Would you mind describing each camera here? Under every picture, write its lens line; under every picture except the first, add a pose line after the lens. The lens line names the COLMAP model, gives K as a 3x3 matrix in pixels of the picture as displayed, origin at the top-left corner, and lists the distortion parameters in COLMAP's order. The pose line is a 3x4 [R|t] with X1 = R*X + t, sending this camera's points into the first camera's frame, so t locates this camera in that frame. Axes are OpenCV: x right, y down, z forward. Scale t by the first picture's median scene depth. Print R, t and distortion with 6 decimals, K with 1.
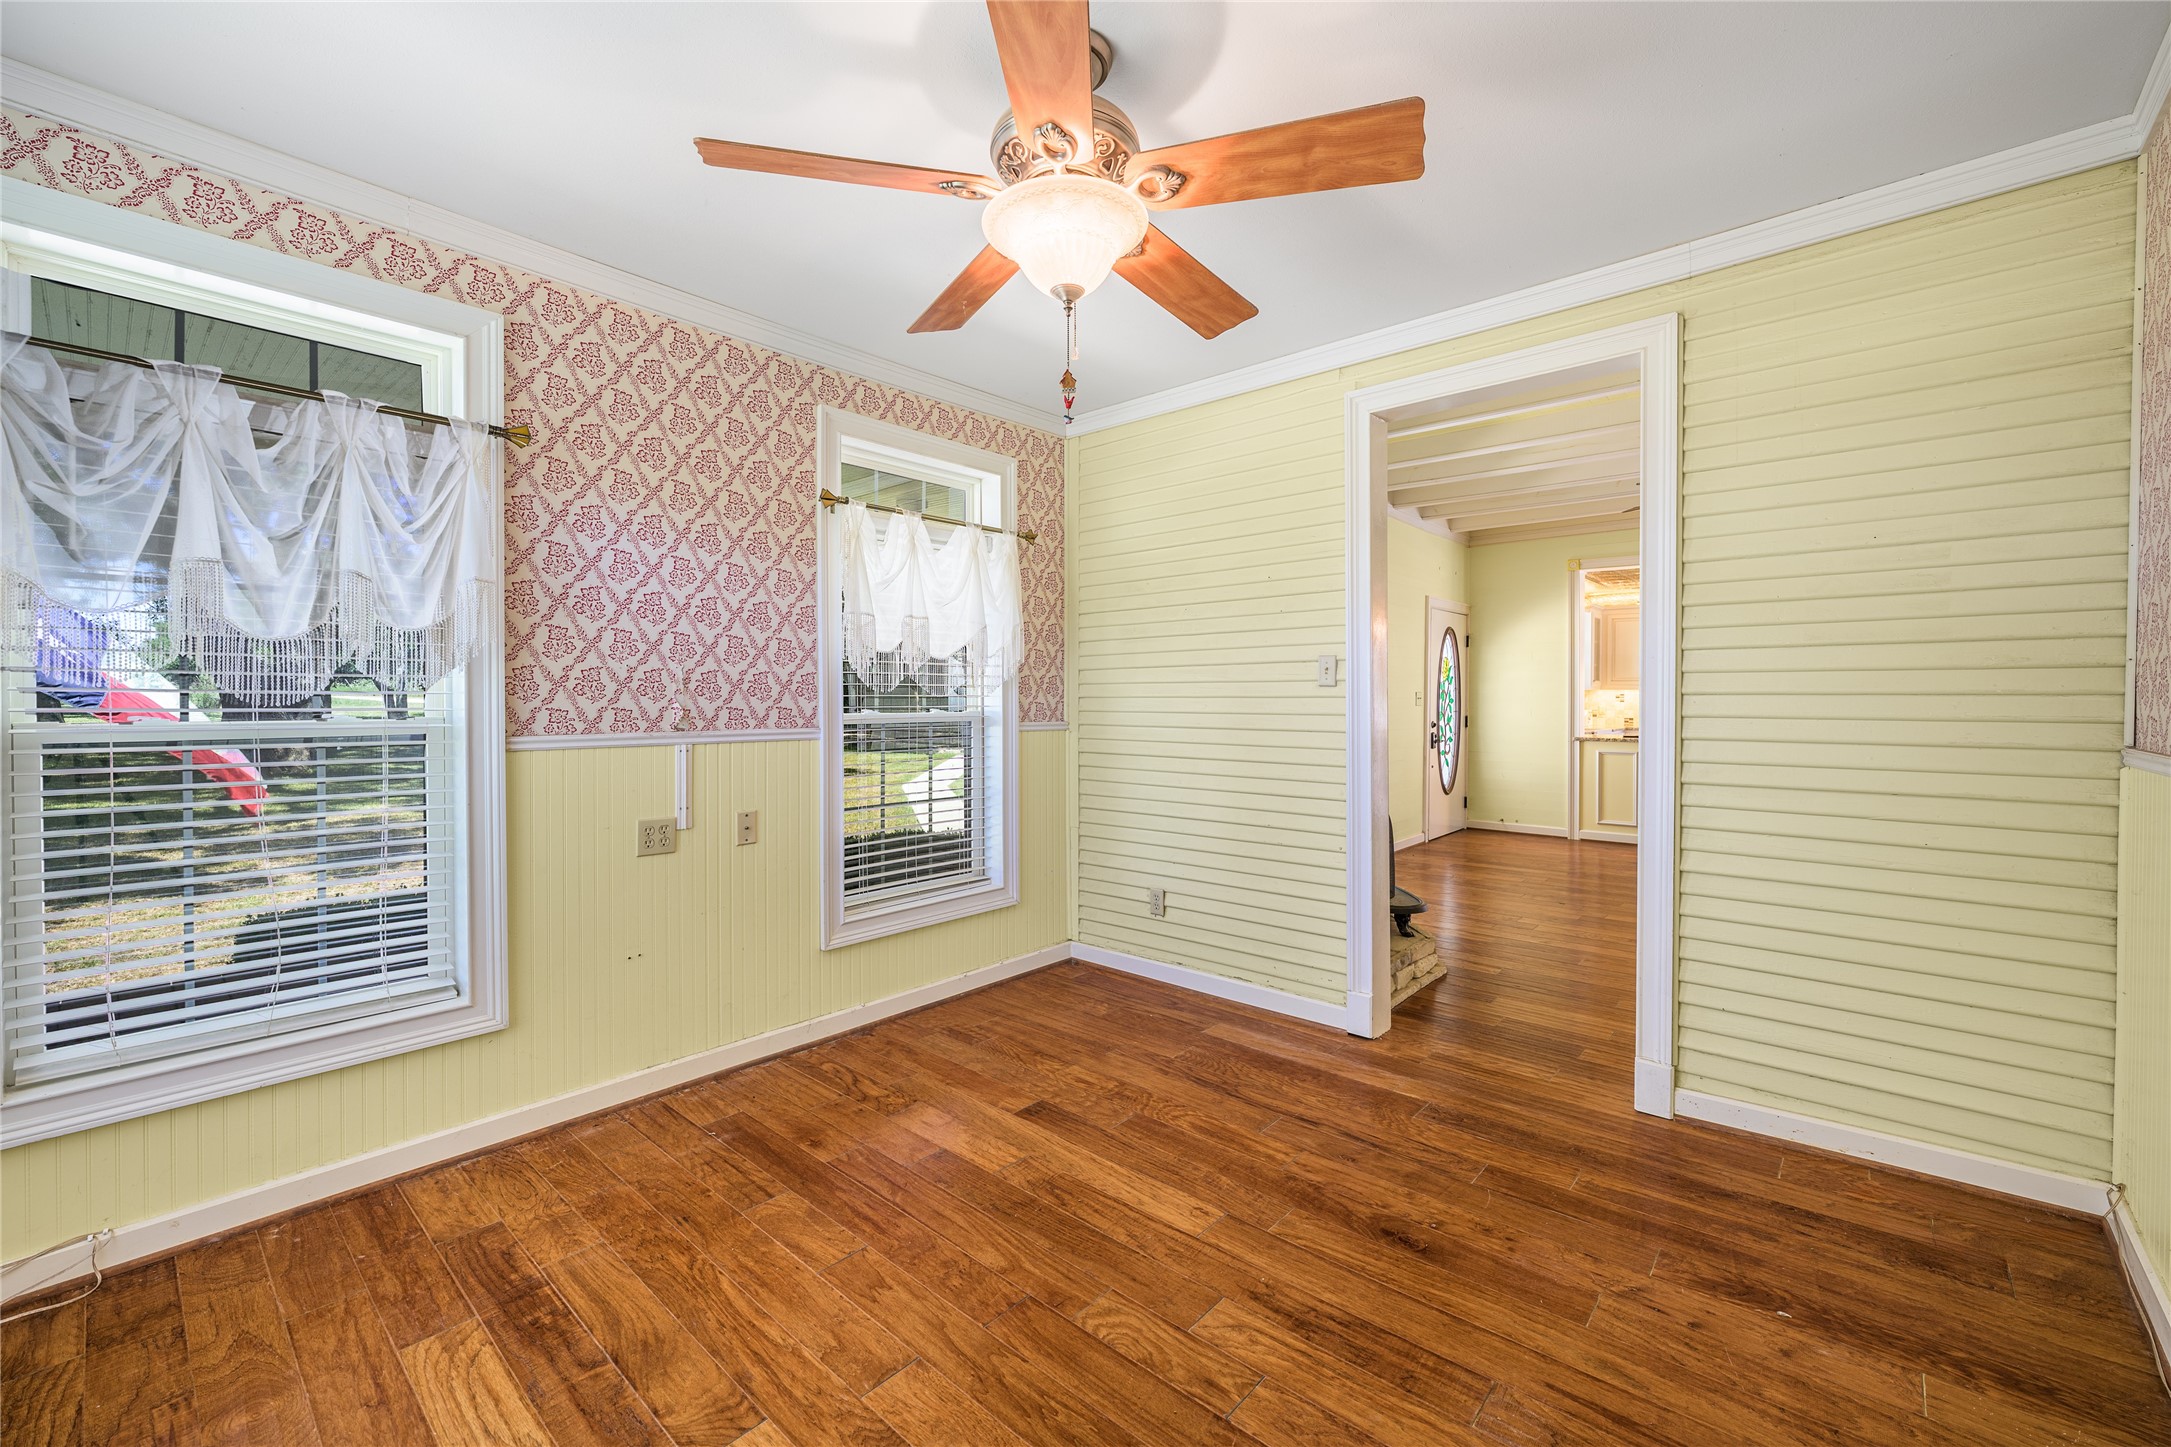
lens RADIAL K [[882.7, 0, 1084.9], [0, 882.7, 713.6], [0, 0, 1]] dist [-0.001167, 0.000125]
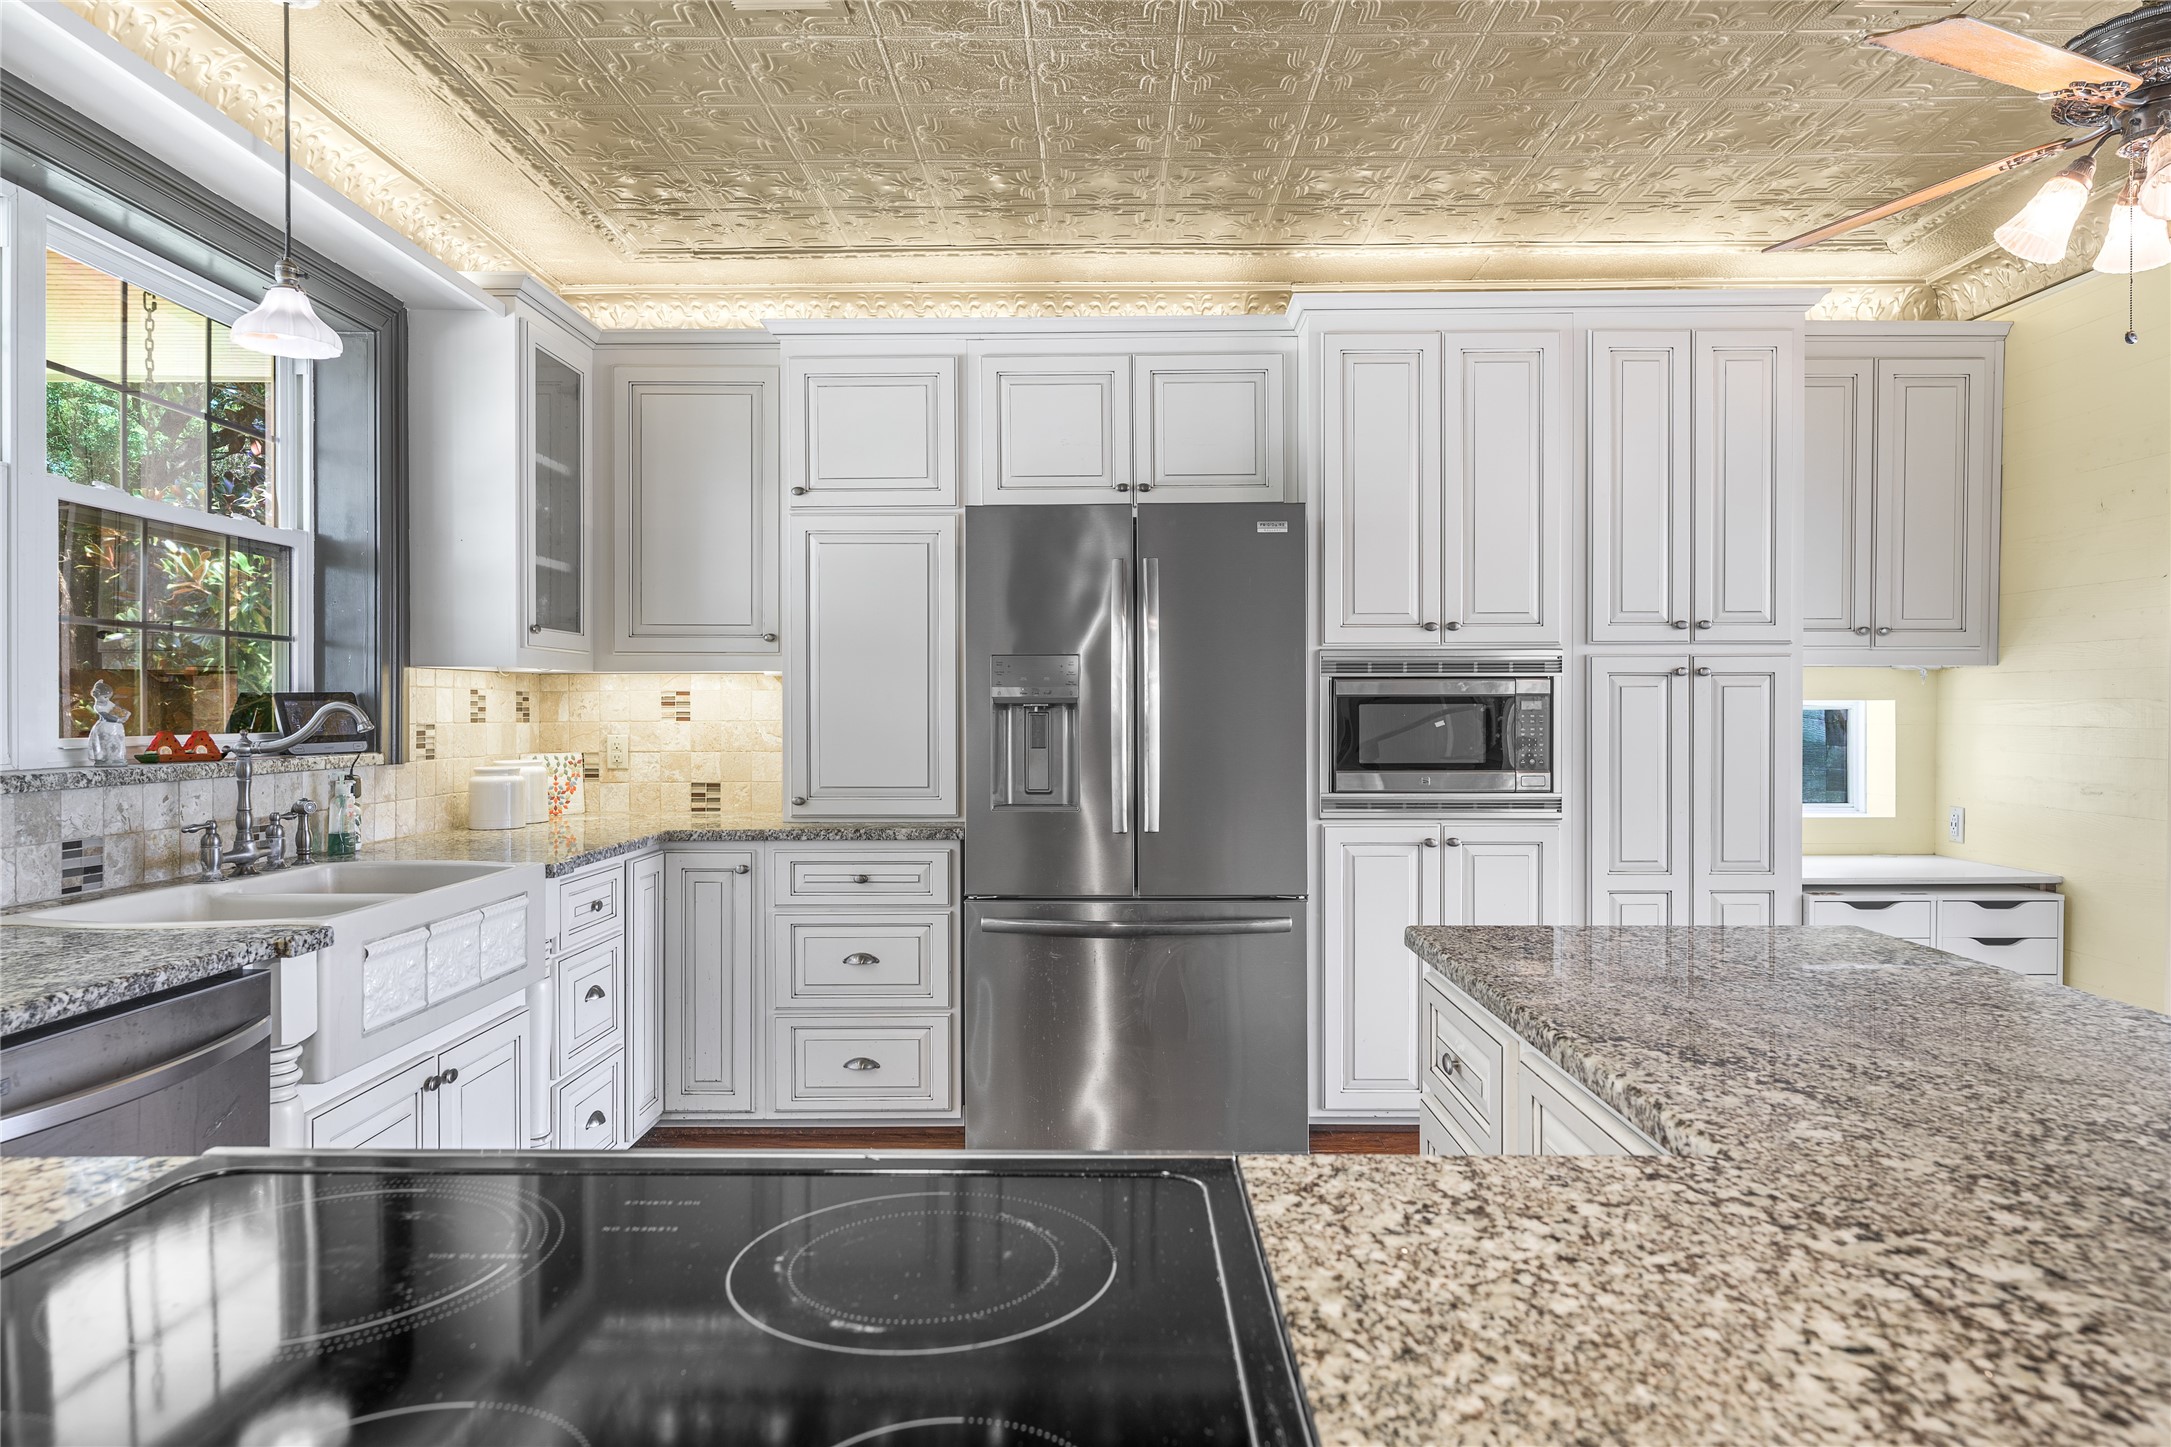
lens RADIAL K [[1346.9, 0, 1088.5], [0, 1346.9, 722.5], [0, 0, 1]] dist [0.000527, 0.000063]
pose [[0.759308, -0.007764, 0.650685, 0.446382], [0.010482, 0.999945, -0.000300, -0.011818], [-0.650647, 0.007048, 0.759348, 0.630463]]
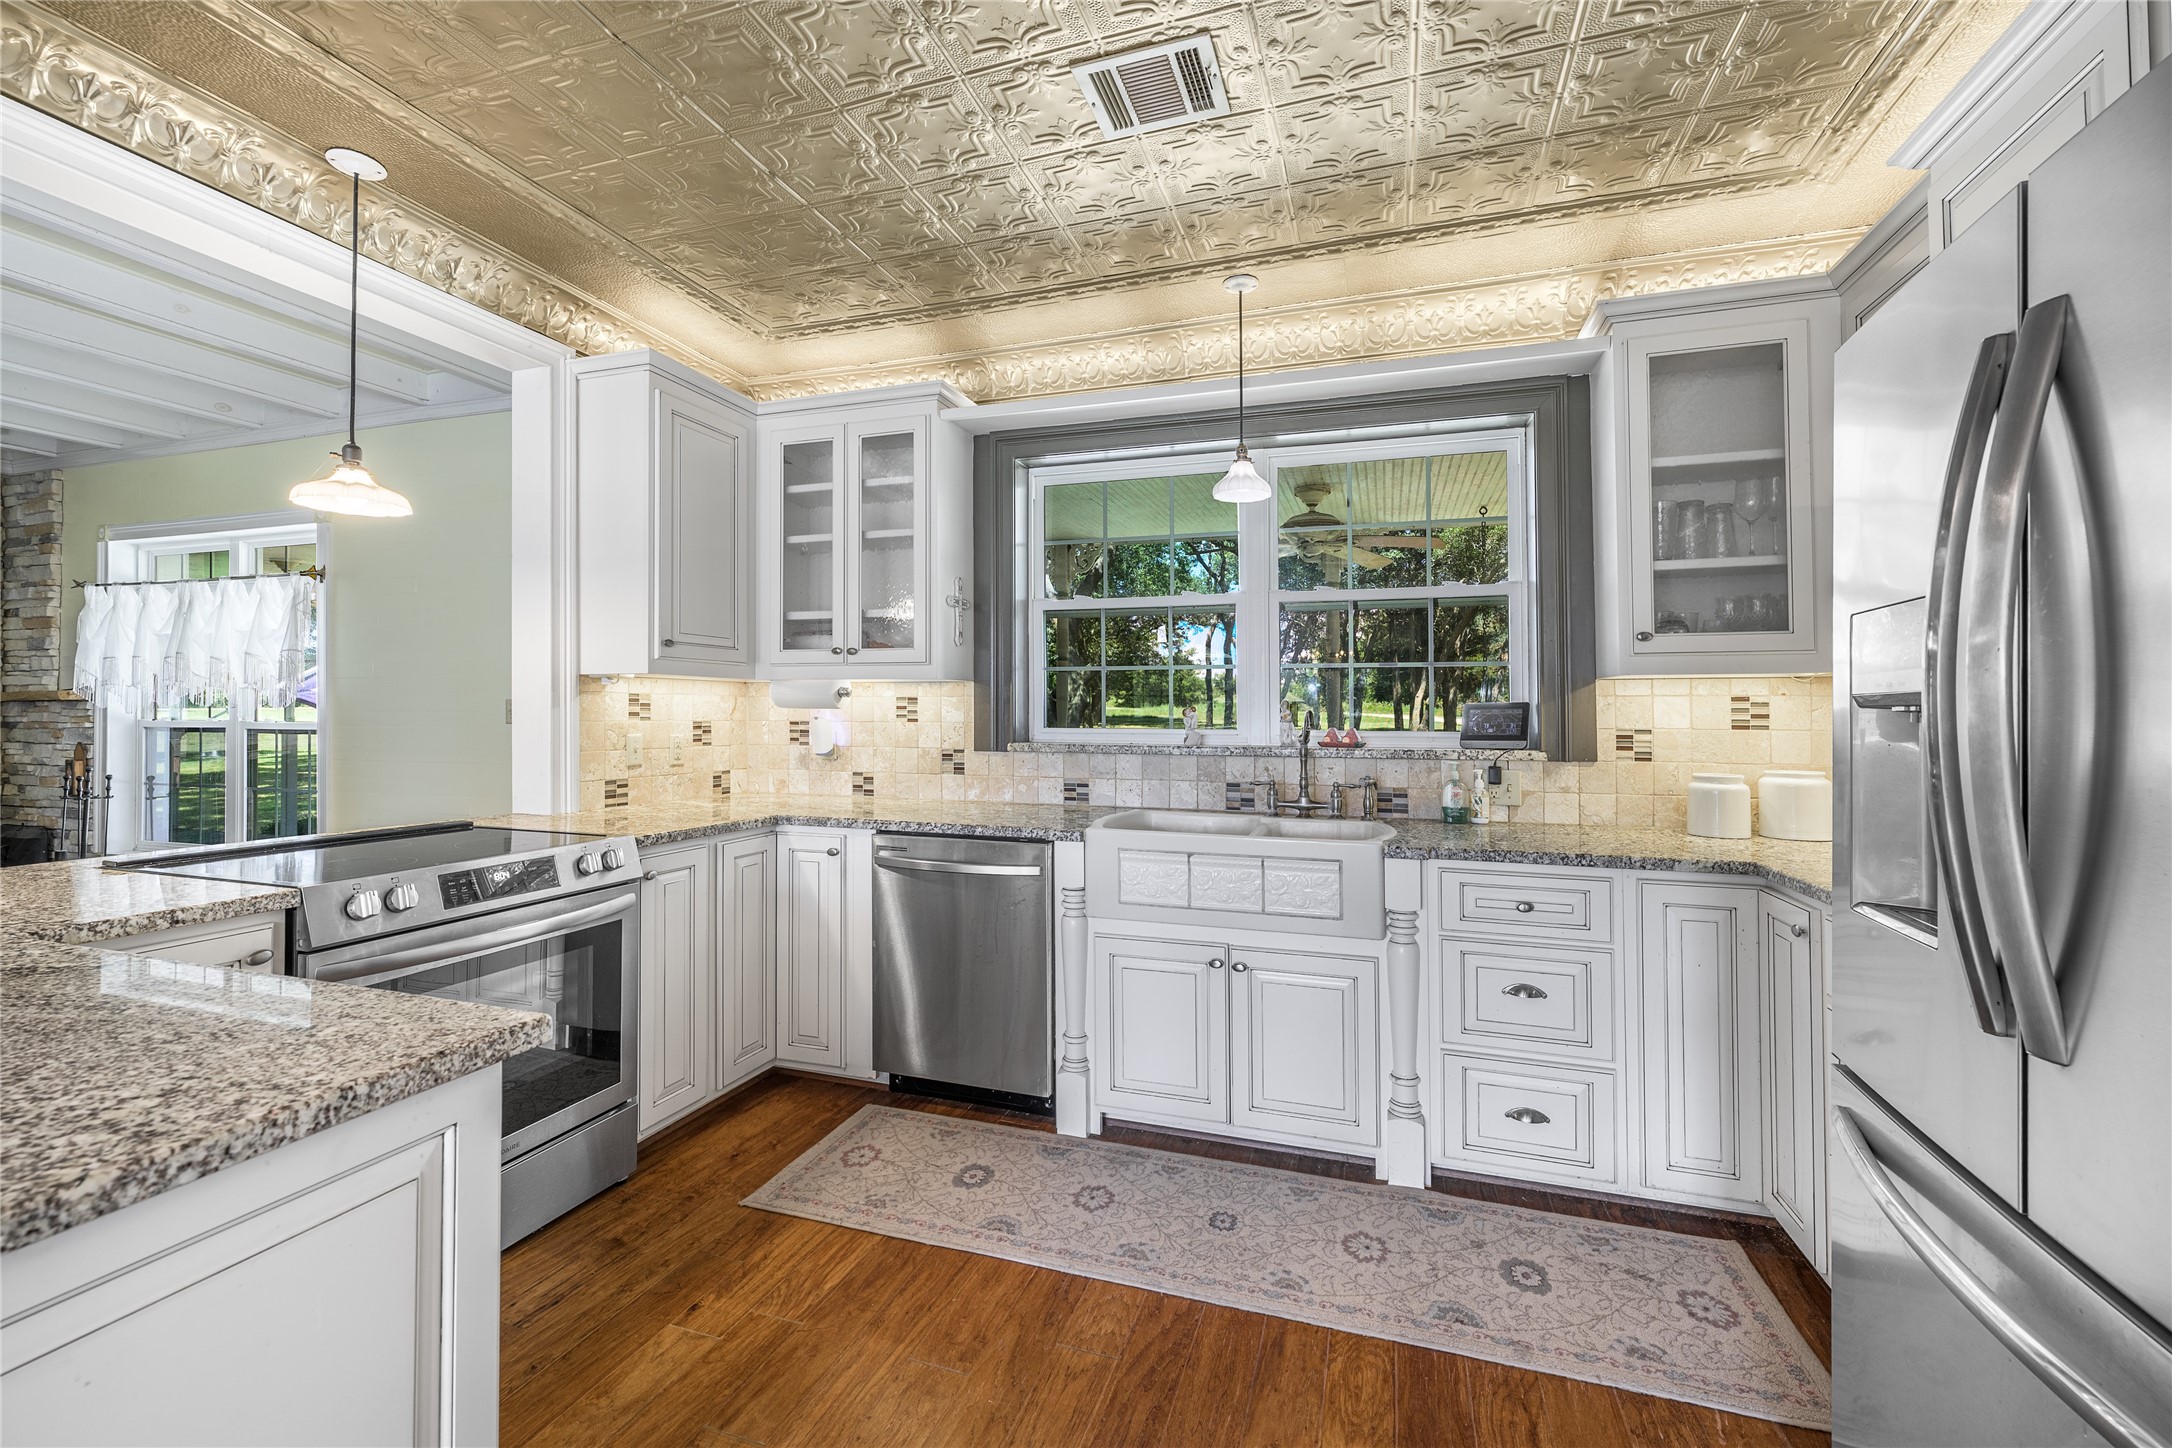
lens RADIAL K [[883.1, 0, 1097.8], [0, 883.1, 706.4], [0, 0, 1]] dist [-0.001167, 0.000125]
pose [[0.407067, -0.006394, -0.913376, 0.737590], [-0.014214, 0.999810, -0.013333, -0.014579], [0.913288, 0.018410, 0.406898, 0.769160]]
